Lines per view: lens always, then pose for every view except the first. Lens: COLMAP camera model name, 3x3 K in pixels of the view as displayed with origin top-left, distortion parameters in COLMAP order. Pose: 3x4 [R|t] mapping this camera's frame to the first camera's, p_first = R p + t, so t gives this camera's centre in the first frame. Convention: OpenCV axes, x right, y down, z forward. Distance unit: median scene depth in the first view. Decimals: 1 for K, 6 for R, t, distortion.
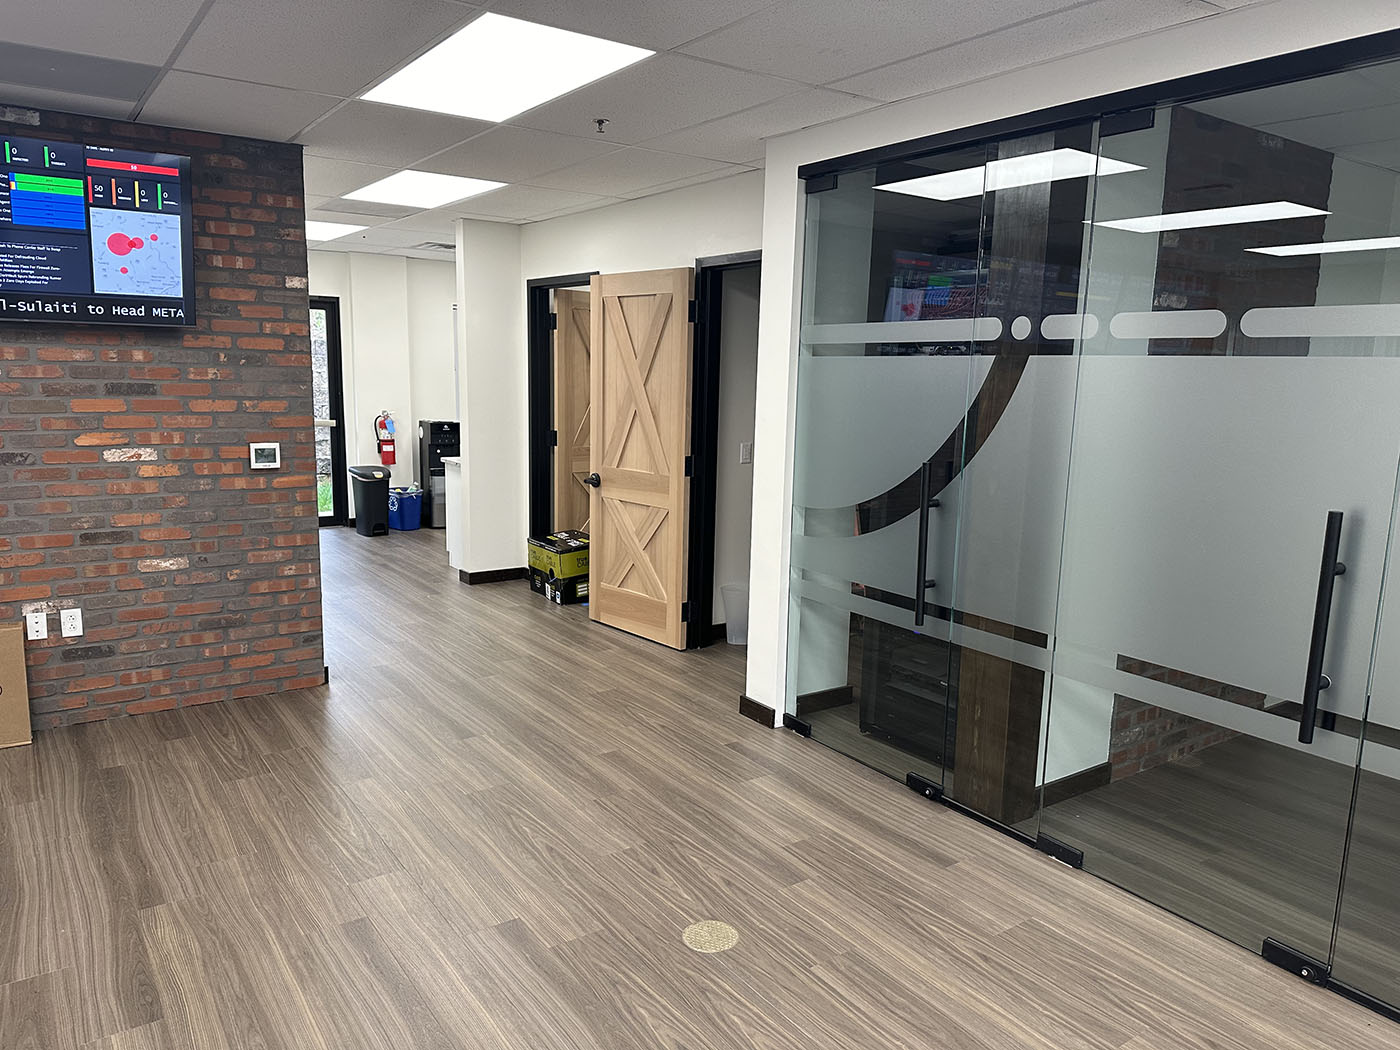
lens RADIAL K [[980.0, 0, 692.3], [0, 980.0, 537.5], [0, 0, 1]] dist [0.007618, -0.011342]
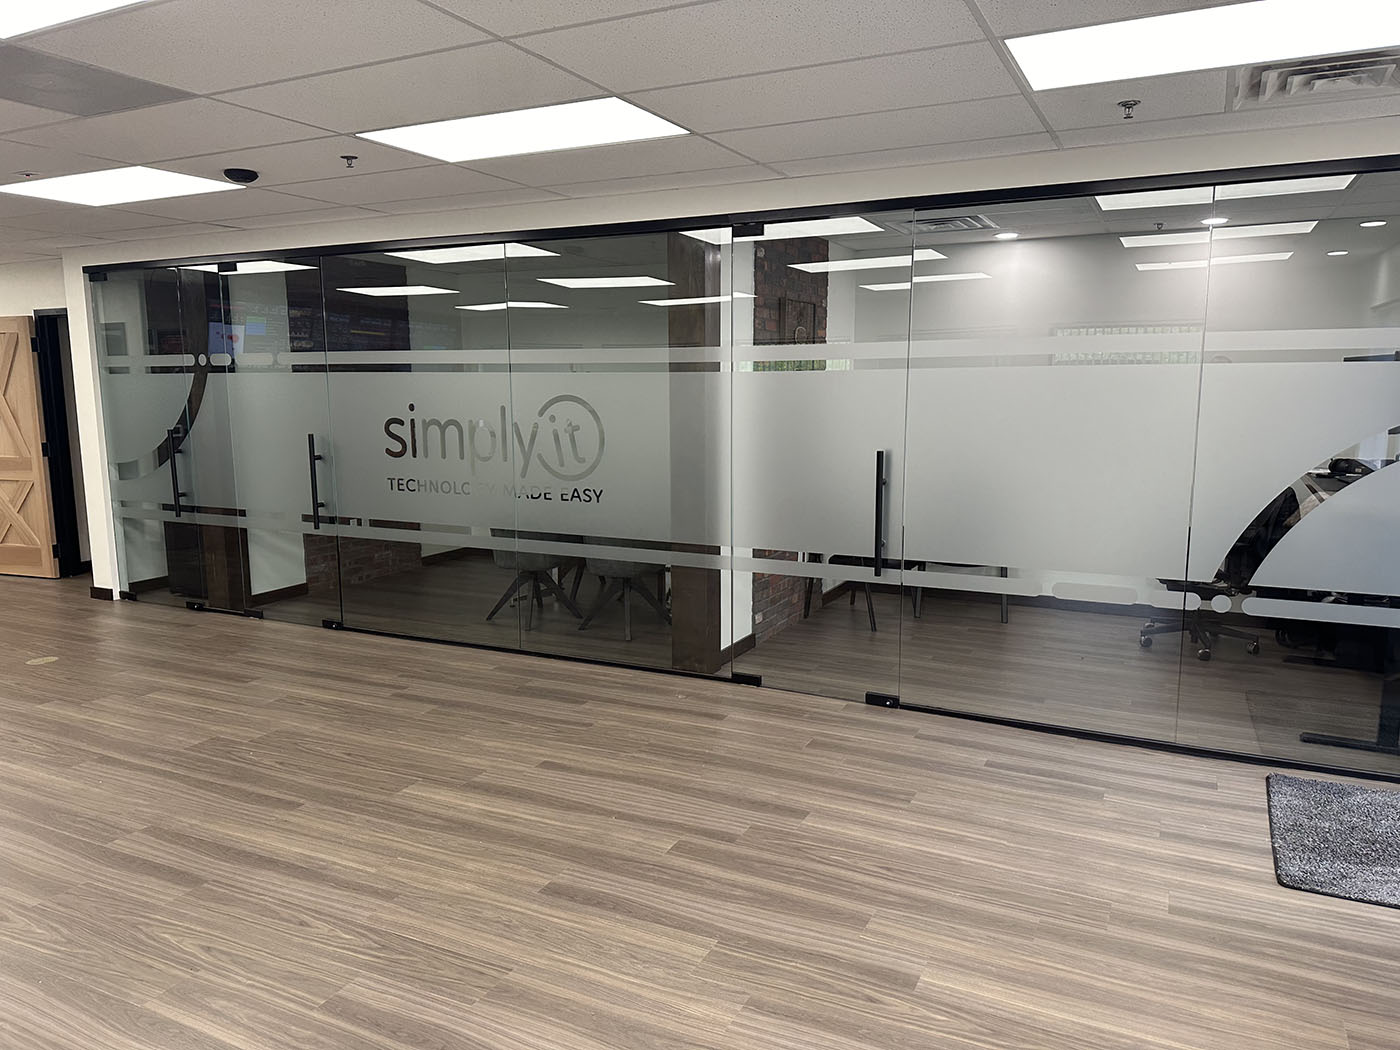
lens RADIAL K [[980.0, 0, 697.7], [0, 980.0, 514.0], [0, 0, 1]] dist [0.007618, -0.011342]
pose [[0.869807, -0.096706, 0.483822, 0.158738], [0.108334, 0.994107, 0.003941, 0.154834], [-0.481351, 0.048987, 0.875158, -0.939347]]
